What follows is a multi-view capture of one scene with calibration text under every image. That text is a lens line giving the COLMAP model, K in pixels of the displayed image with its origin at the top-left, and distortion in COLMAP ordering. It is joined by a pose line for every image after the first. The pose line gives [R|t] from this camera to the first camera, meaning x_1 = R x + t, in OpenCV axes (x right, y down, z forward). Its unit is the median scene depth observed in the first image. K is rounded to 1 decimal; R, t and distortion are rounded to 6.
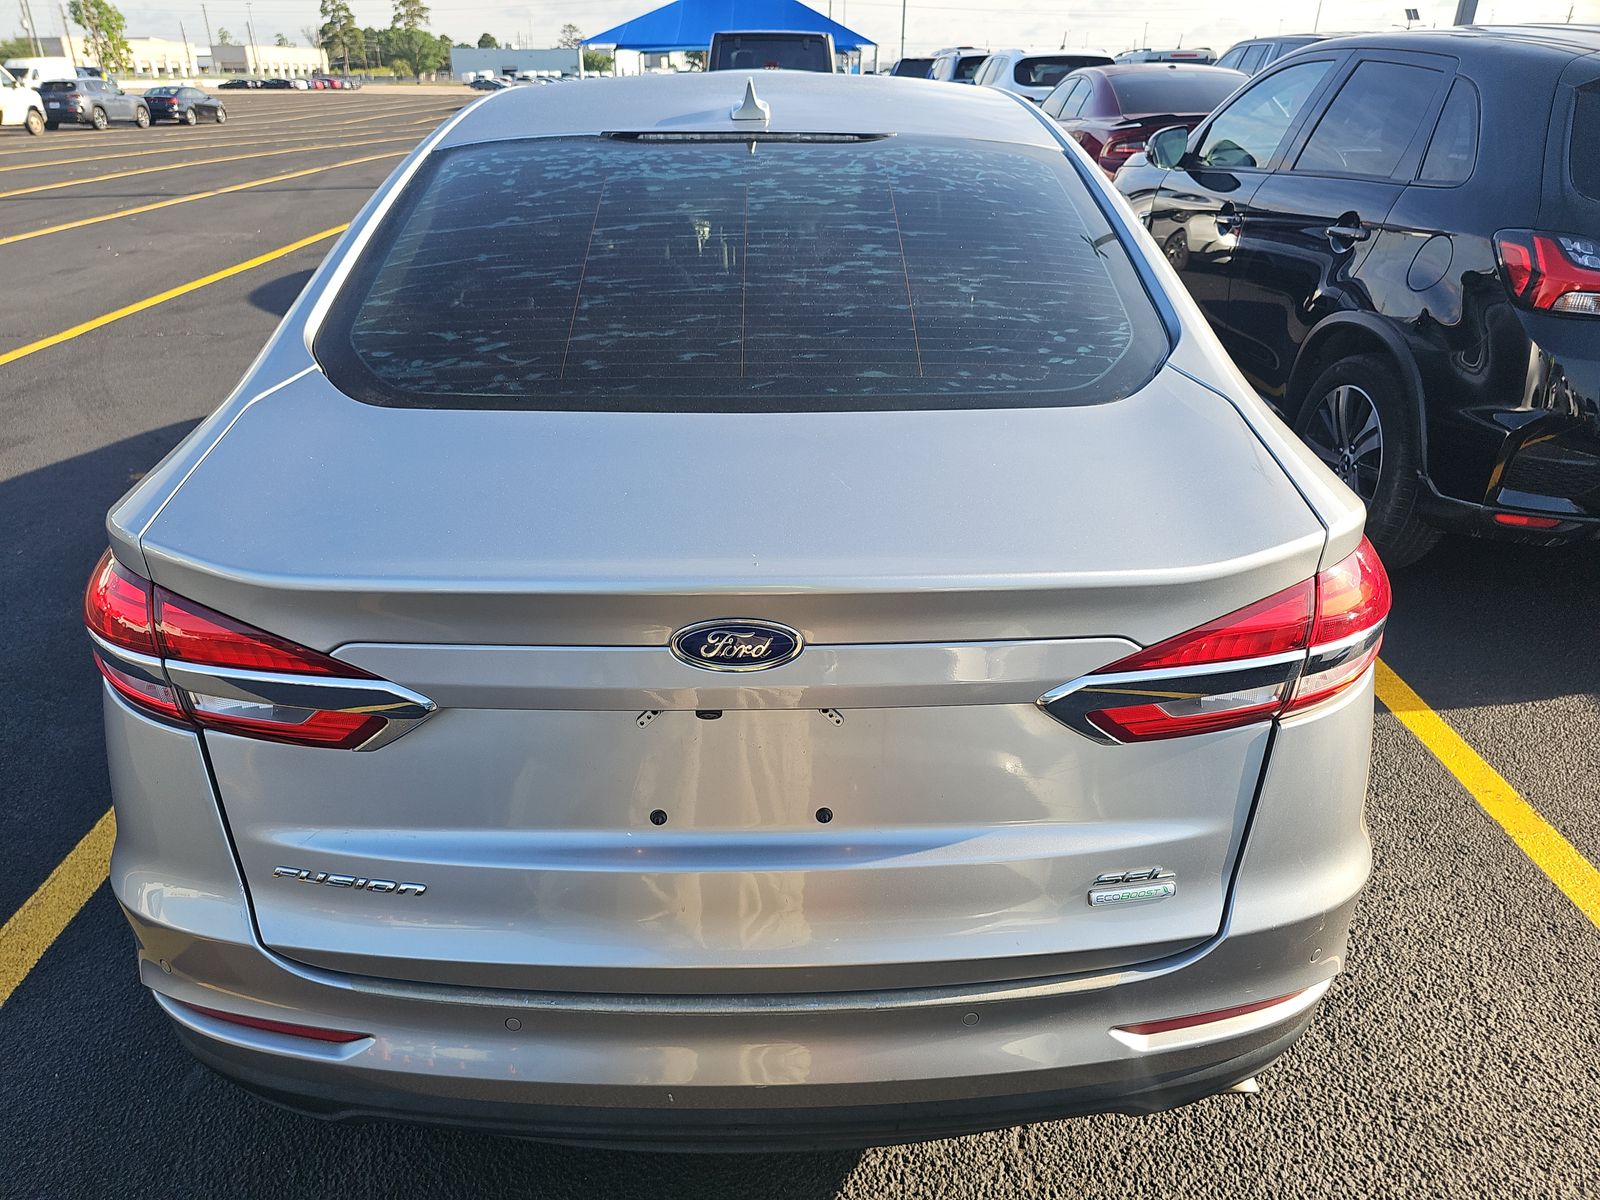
lens RADIAL K [[1074.4, 0, 756.1], [0, 1074.4, 599.8], [0, 0, 1]] dist [0.025674, -0.017895]
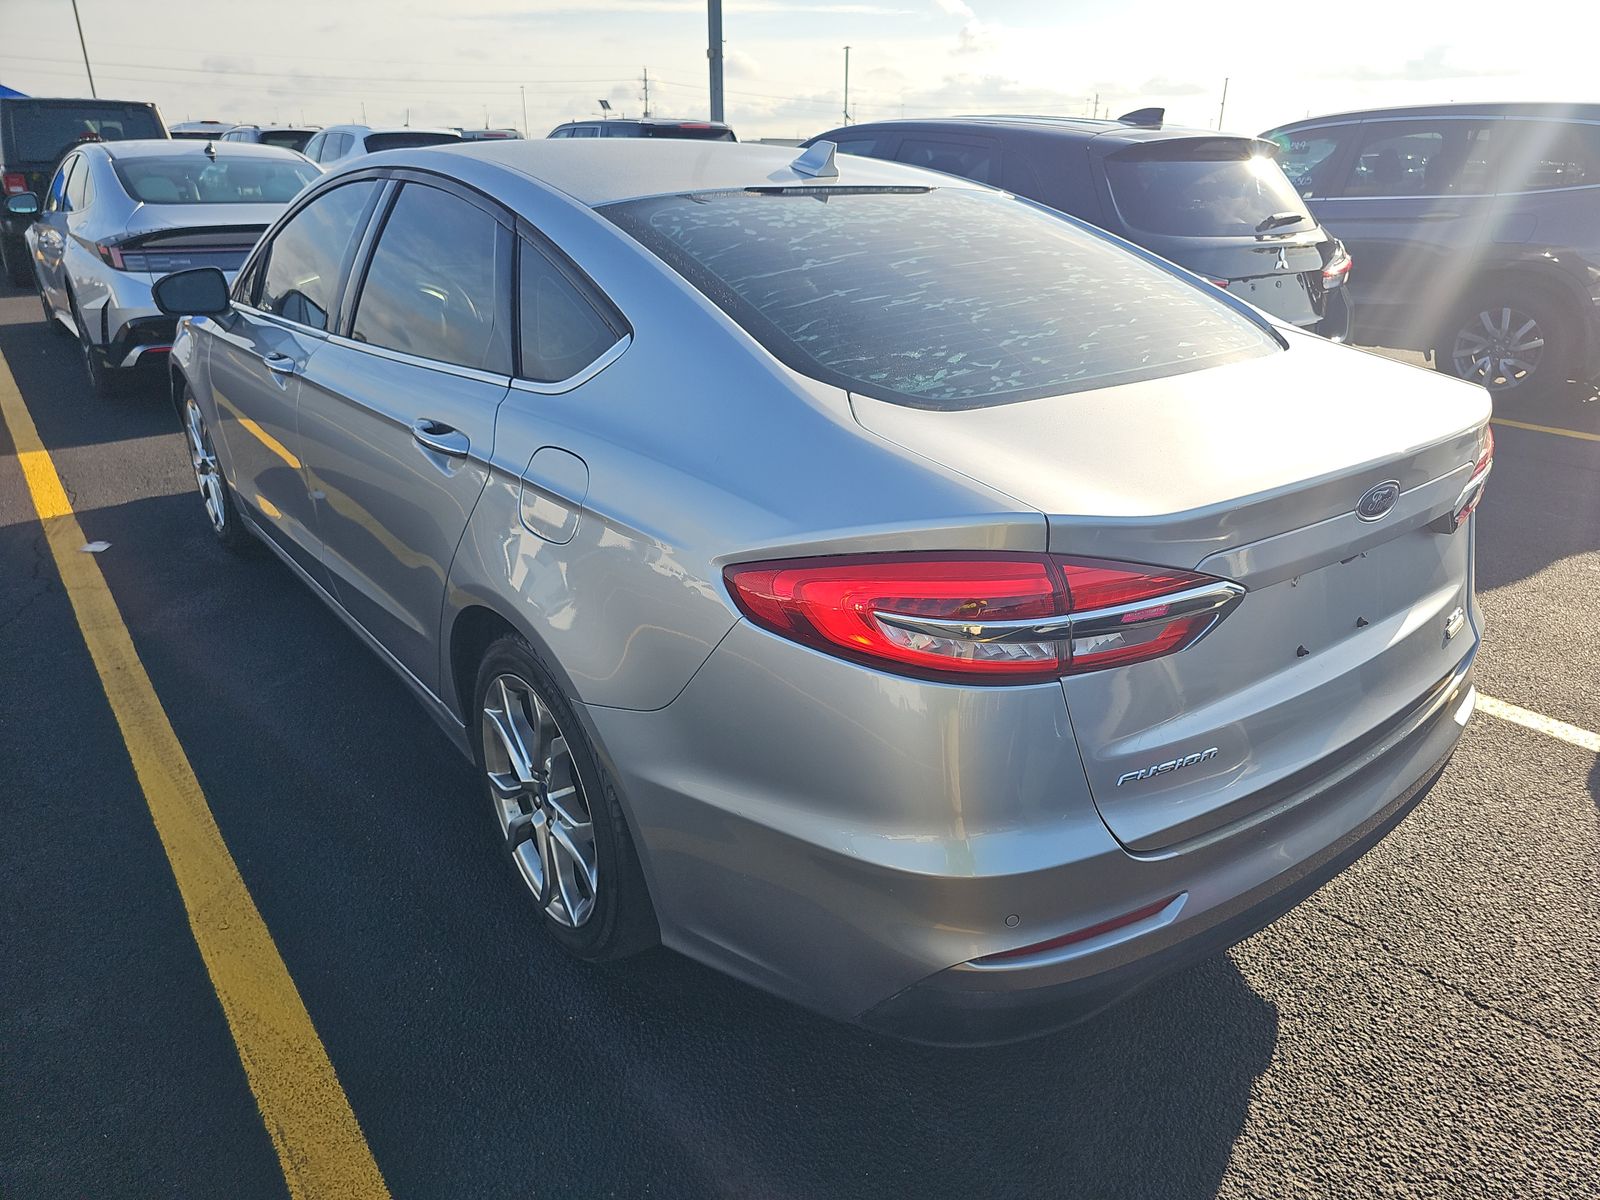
lens RADIAL K [[1074.4, 0, 802.6], [0, 1074.4, 606.8], [0, 0, 1]] dist [0.025674, -0.017895]
pose [[0.786749, -0.236092, 0.570339, -1.027277], [0.266963, 0.963225, 0.030468, -0.048219], [-0.556558, 0.128289, 0.820844, 0.145687]]
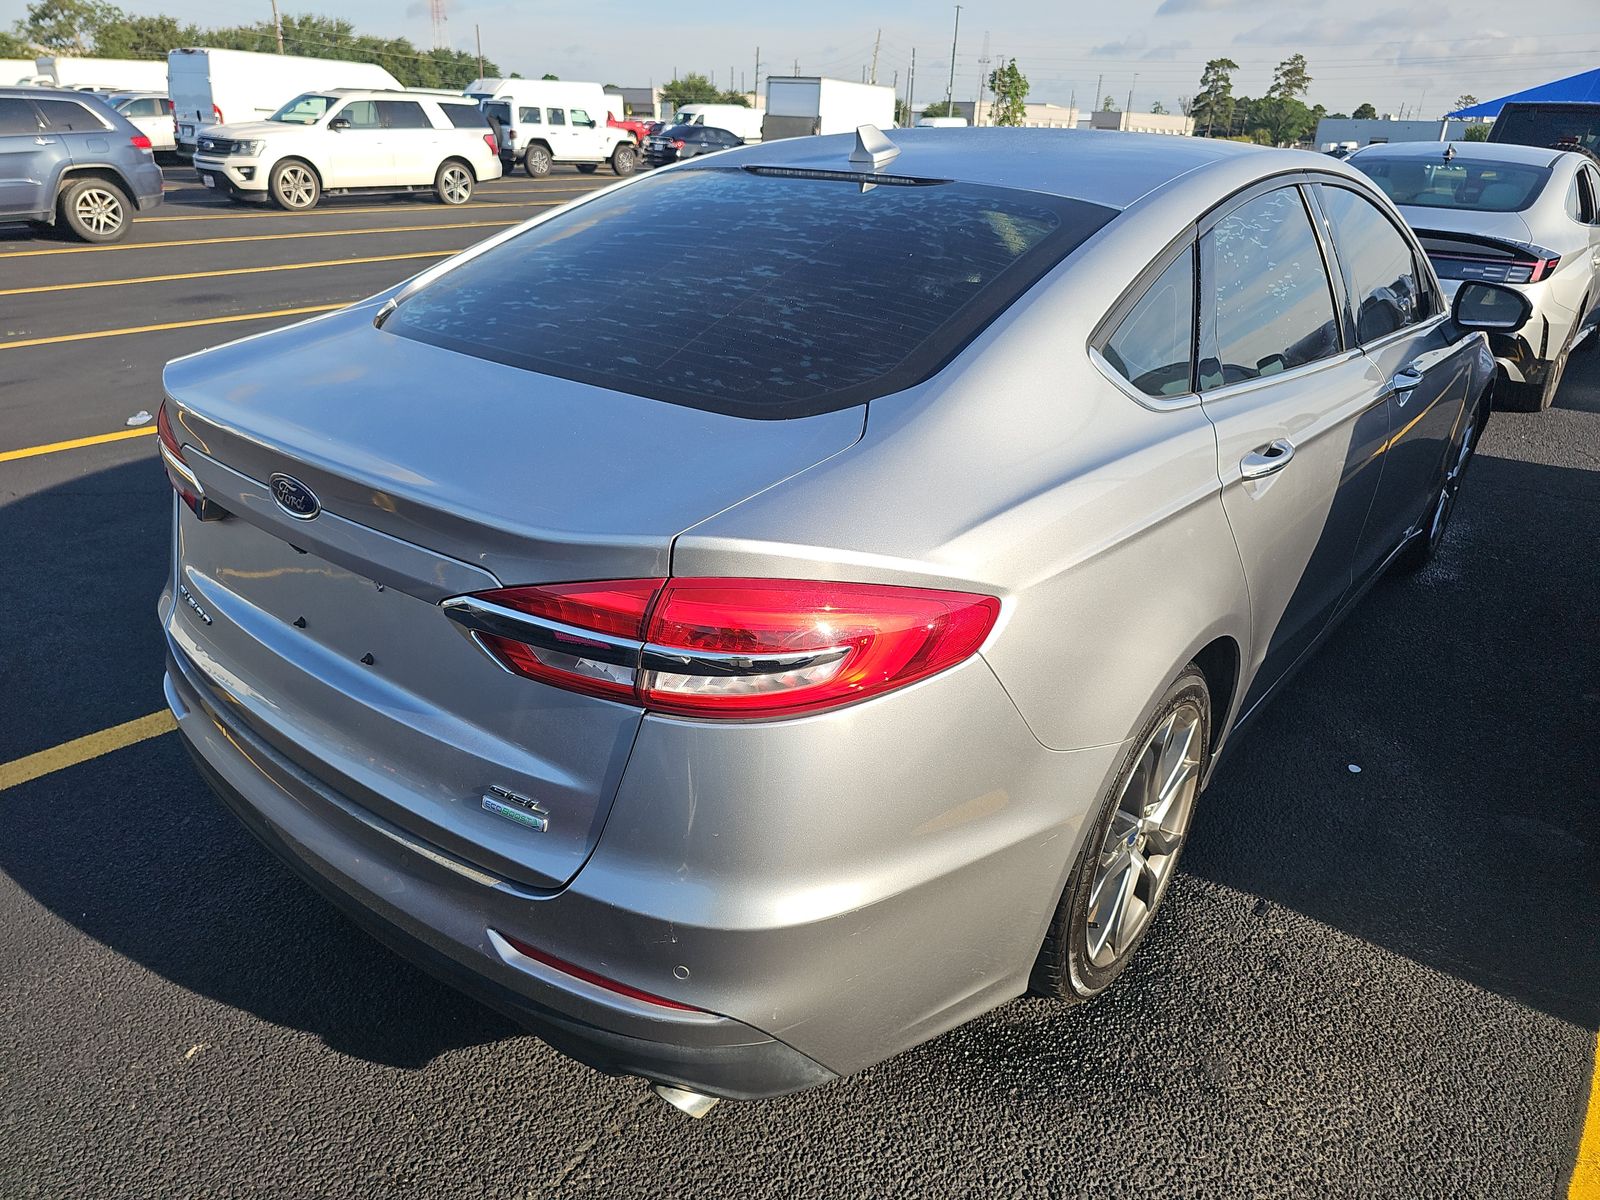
lens RADIAL K [[1074.4, 0, 794.9], [0, 1074.4, 591.6], [0, 0, 1]] dist [0.025674, -0.017895]
pose [[0.772749, 0.278686, -0.570256, 0.877644], [-0.310994, 0.949458, 0.042578, -0.067264], [0.553300, 0.144444, 0.820363, 0.152353]]
